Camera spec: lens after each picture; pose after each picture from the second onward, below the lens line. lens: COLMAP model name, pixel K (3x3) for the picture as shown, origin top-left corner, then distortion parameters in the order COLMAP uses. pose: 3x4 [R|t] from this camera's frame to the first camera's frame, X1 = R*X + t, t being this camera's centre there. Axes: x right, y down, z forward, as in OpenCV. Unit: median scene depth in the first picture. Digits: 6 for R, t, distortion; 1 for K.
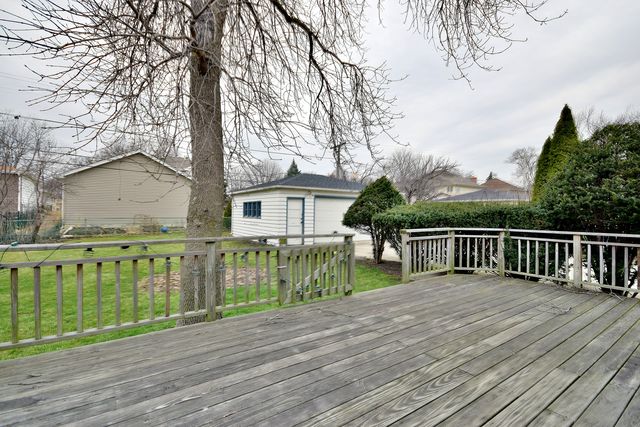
lens RADIAL K [[290.4, 0, 323.8], [0, 290.4, 214.2], [0, 0, 1]] dist [-0.000297, -0.001846]
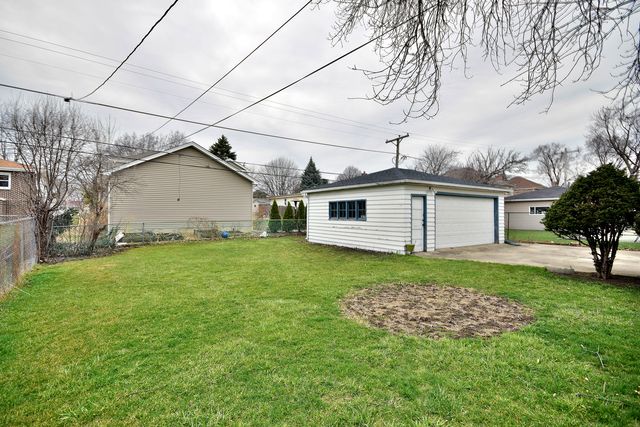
lens RADIAL K [[298.4, 0, 319.4], [0, 298.4, 214.1], [0, 0, 1]] dist [0.001611, -0.000864]
pose [[0.999878, -0.008775, 0.012956, -0.363960], [0.008852, 0.999944, -0.005883, -0.000194], [-0.012904, 0.005997, 0.999899, 0.150954]]
